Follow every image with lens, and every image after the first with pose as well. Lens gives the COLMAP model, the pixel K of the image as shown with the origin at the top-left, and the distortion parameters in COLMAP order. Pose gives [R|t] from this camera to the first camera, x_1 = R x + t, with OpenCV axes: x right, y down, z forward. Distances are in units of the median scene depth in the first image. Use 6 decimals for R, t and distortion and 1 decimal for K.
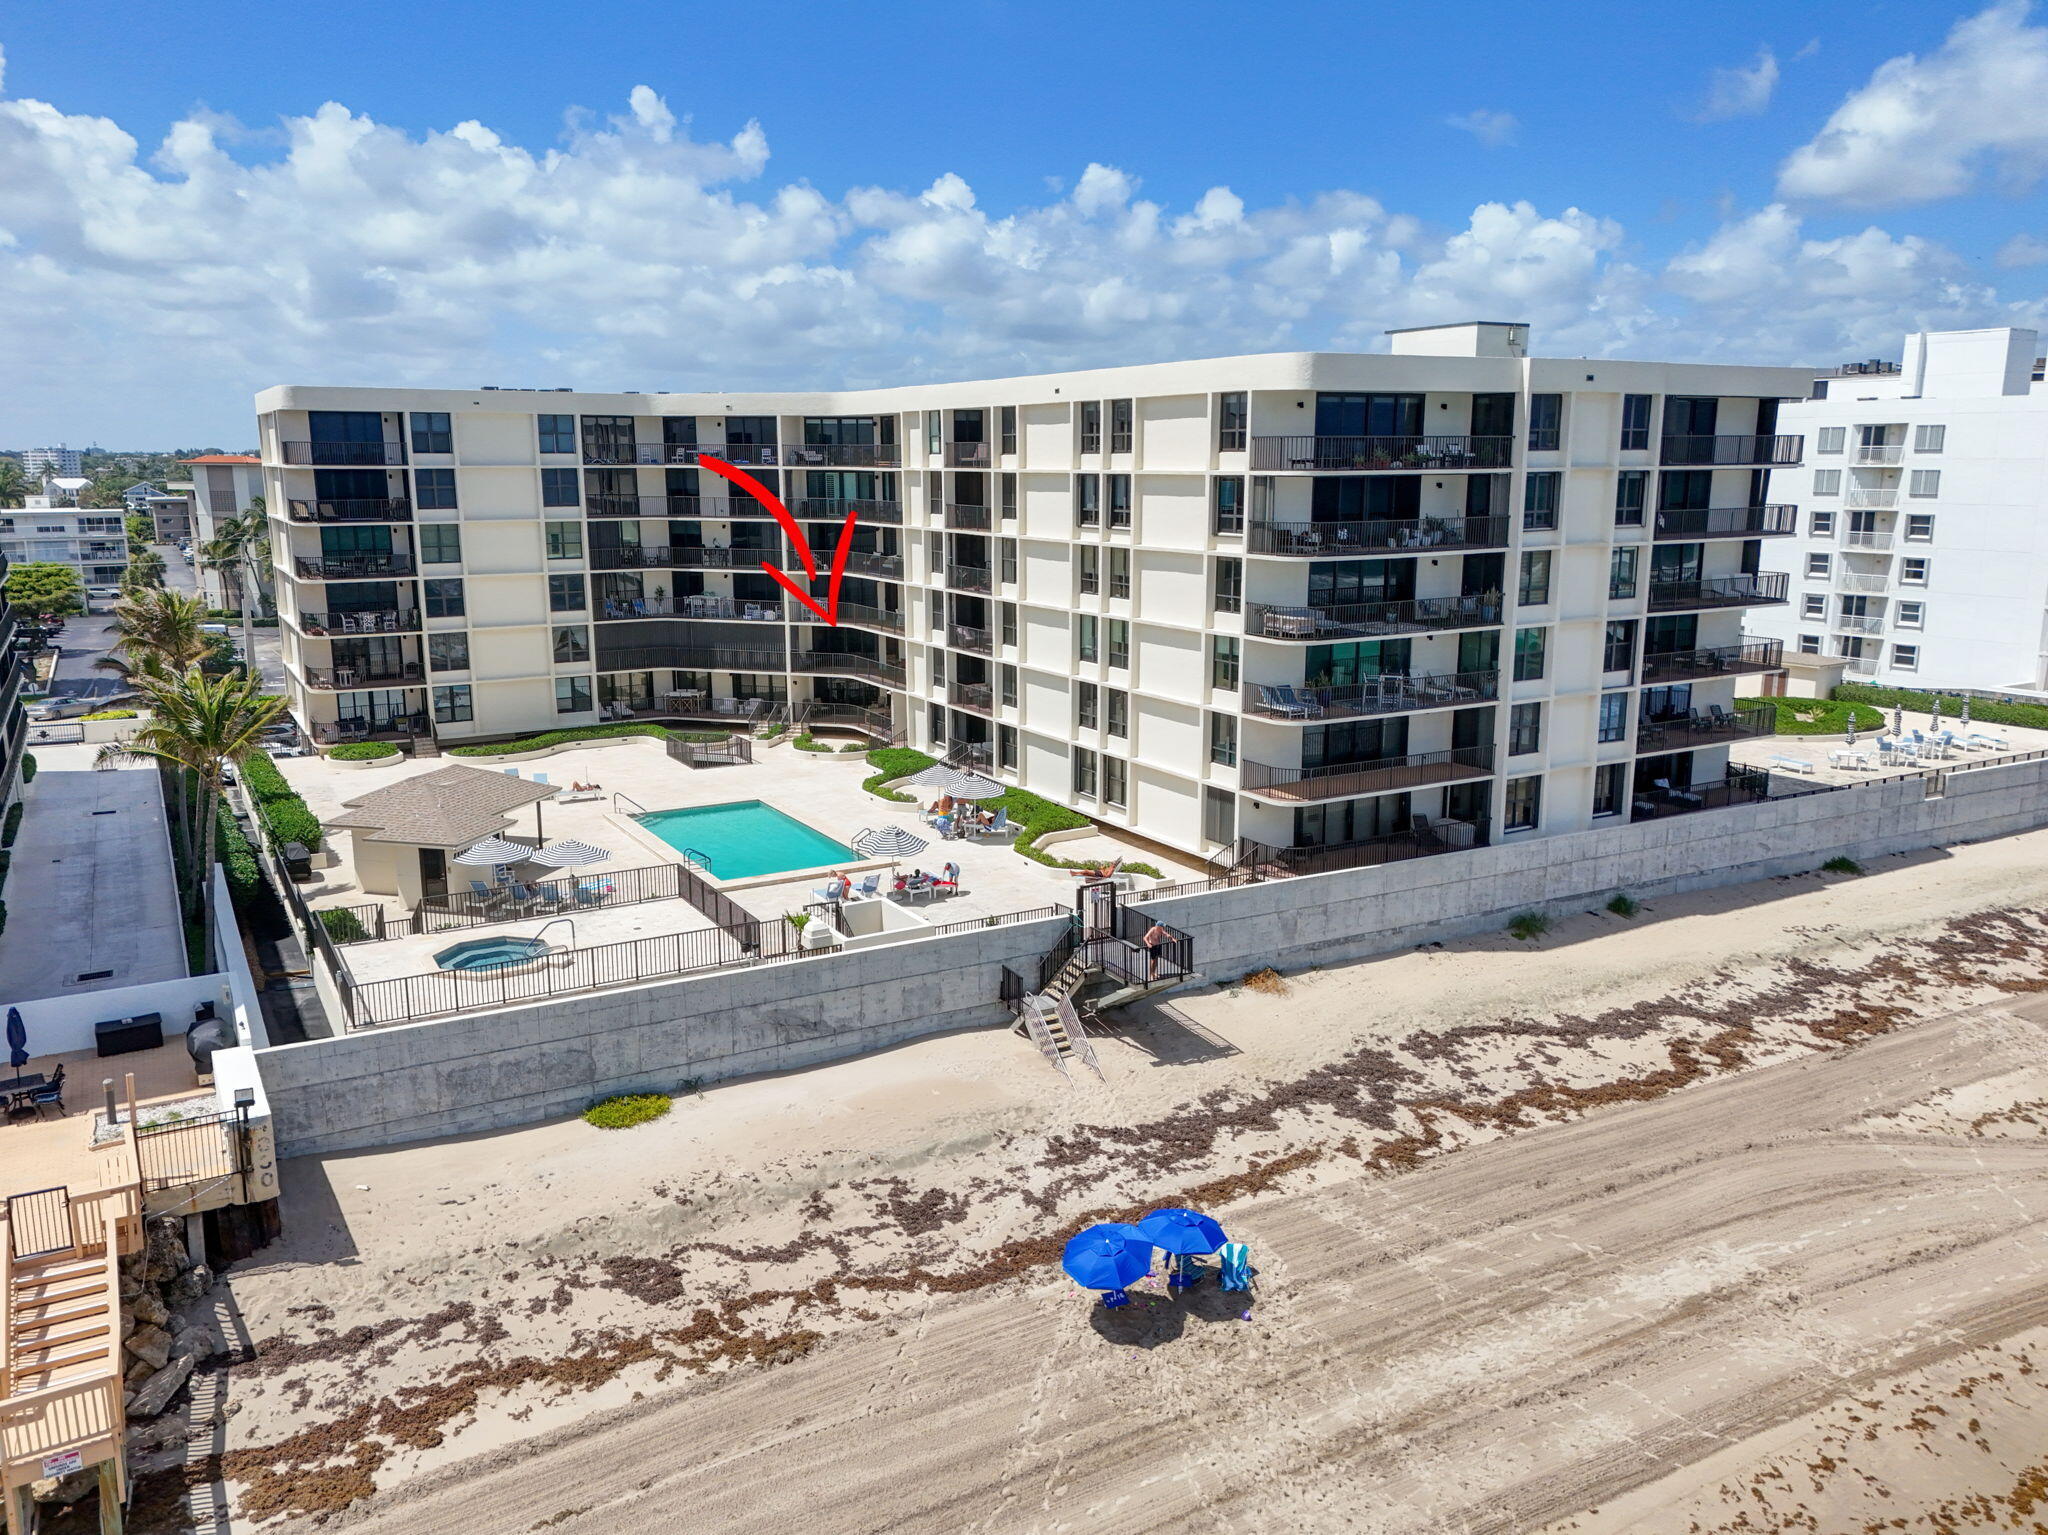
lens RADIAL K [[1534.2, 0, 1018.7], [0, 1534.2, 766.8], [0, 0, 1]] dist [0.050534, -0.044723]
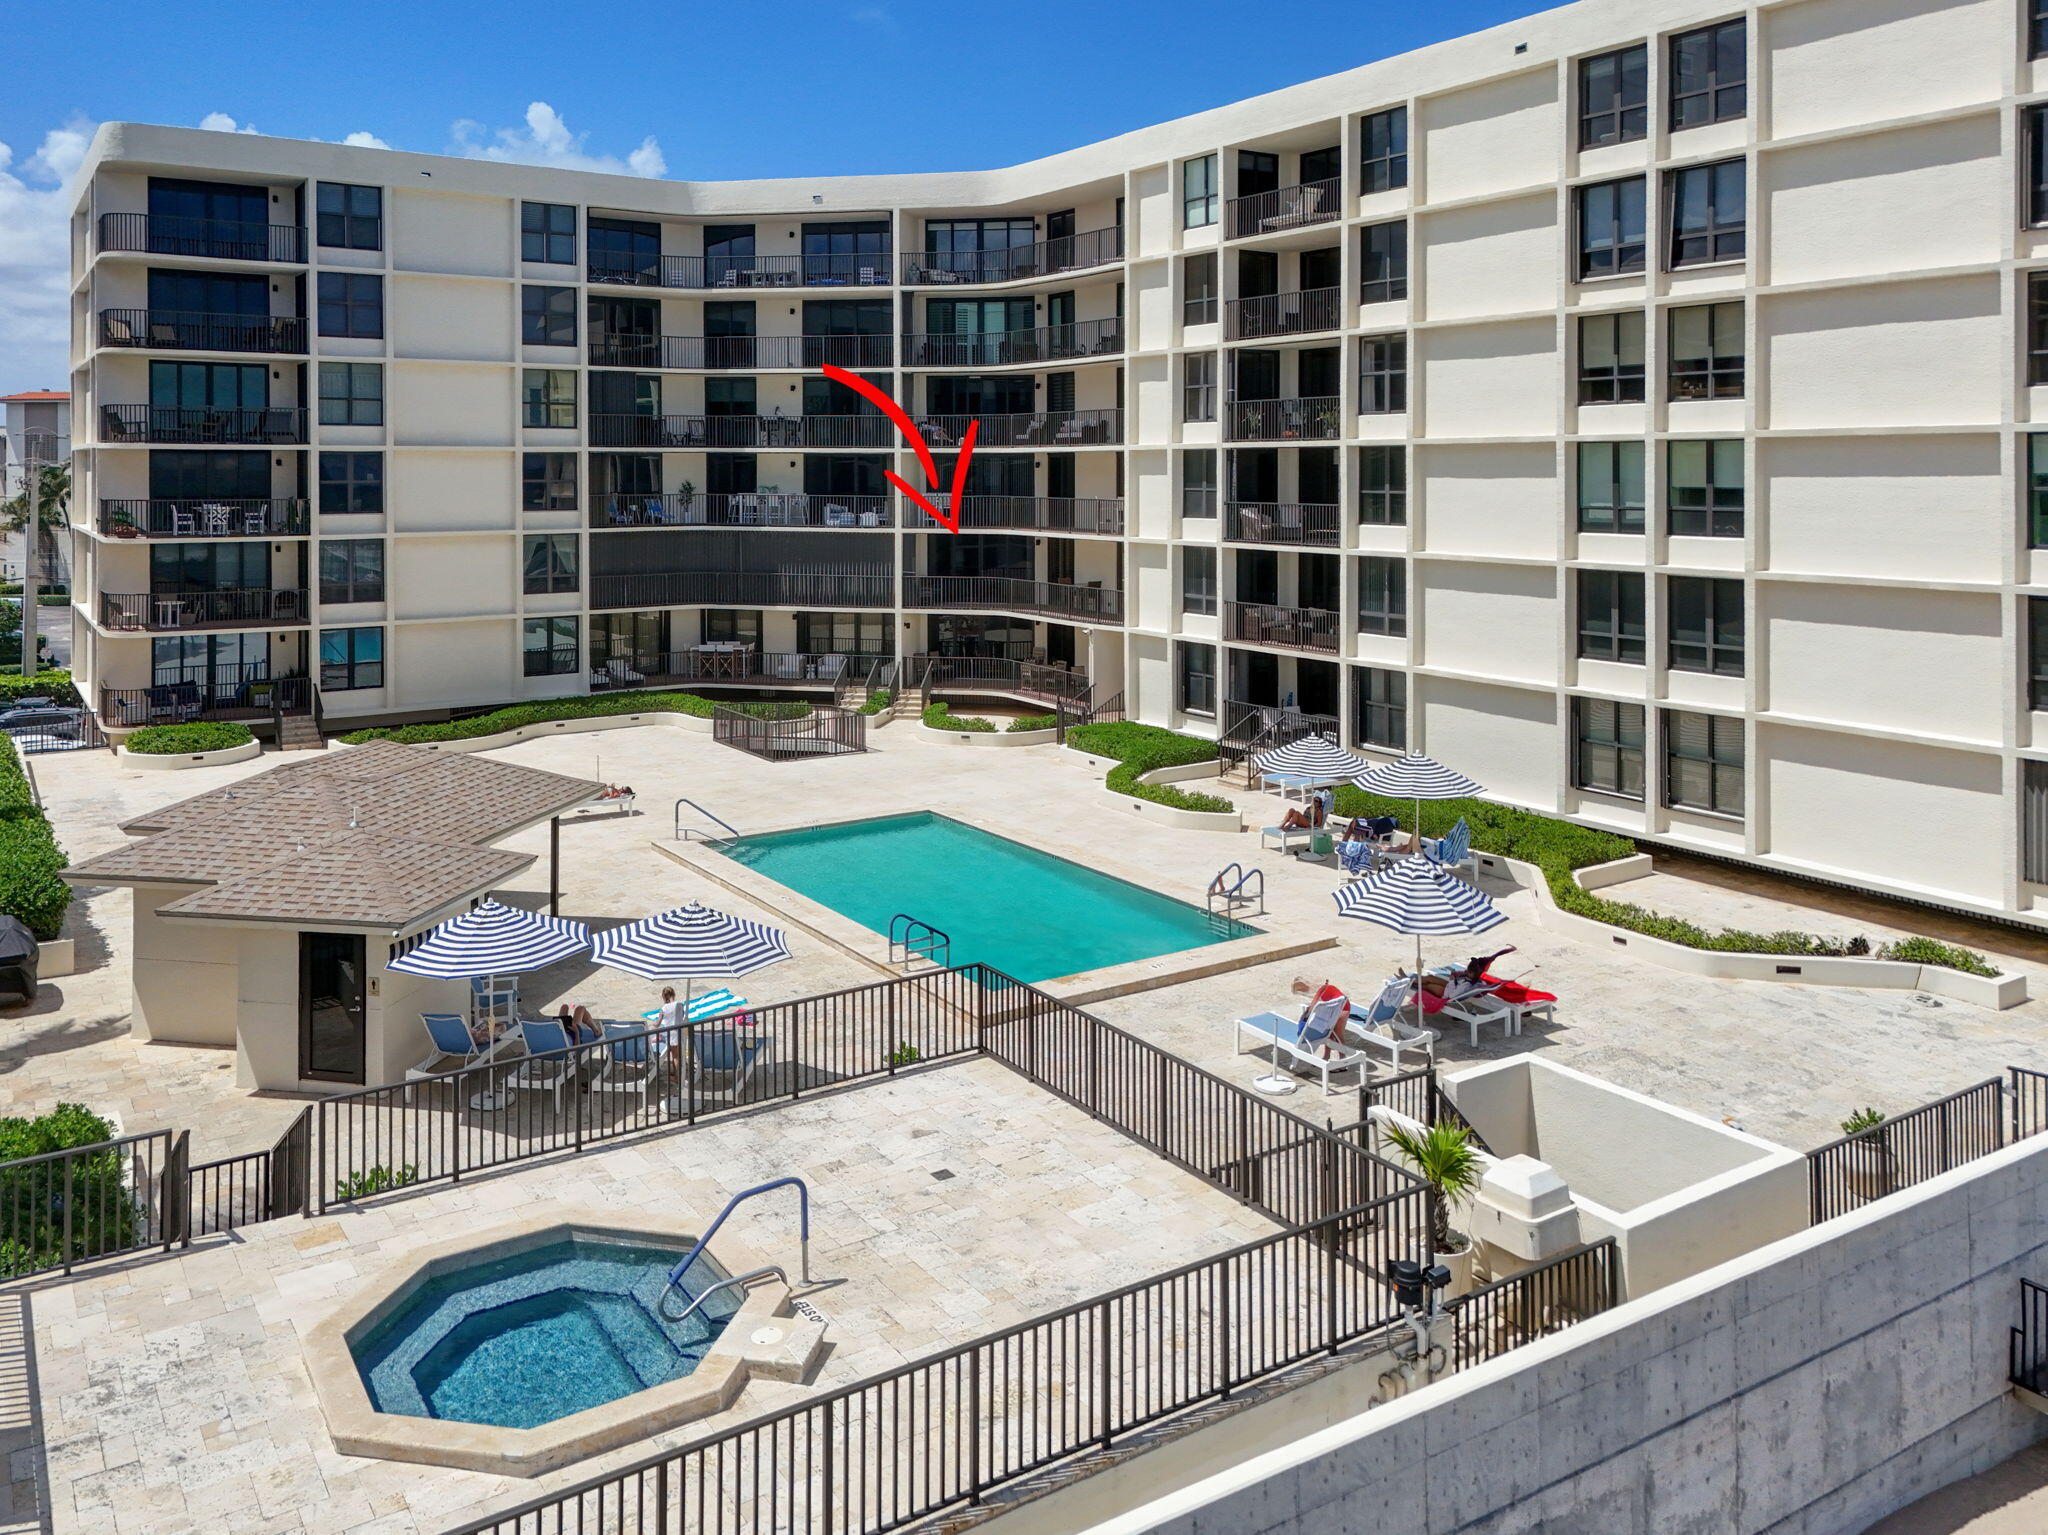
lens RADIAL K [[1603.7, 0, 1003.7], [0, 1603.7, 477.5], [0, 0, 1]] dist [0.032322, 0.007442]
pose [[0.998538, -0.000350, 0.054051, -0.181168], [0.010714, 0.981421, -0.191568, 0.015587], [-0.052980, 0.191867, 0.979990, 0.441036]]
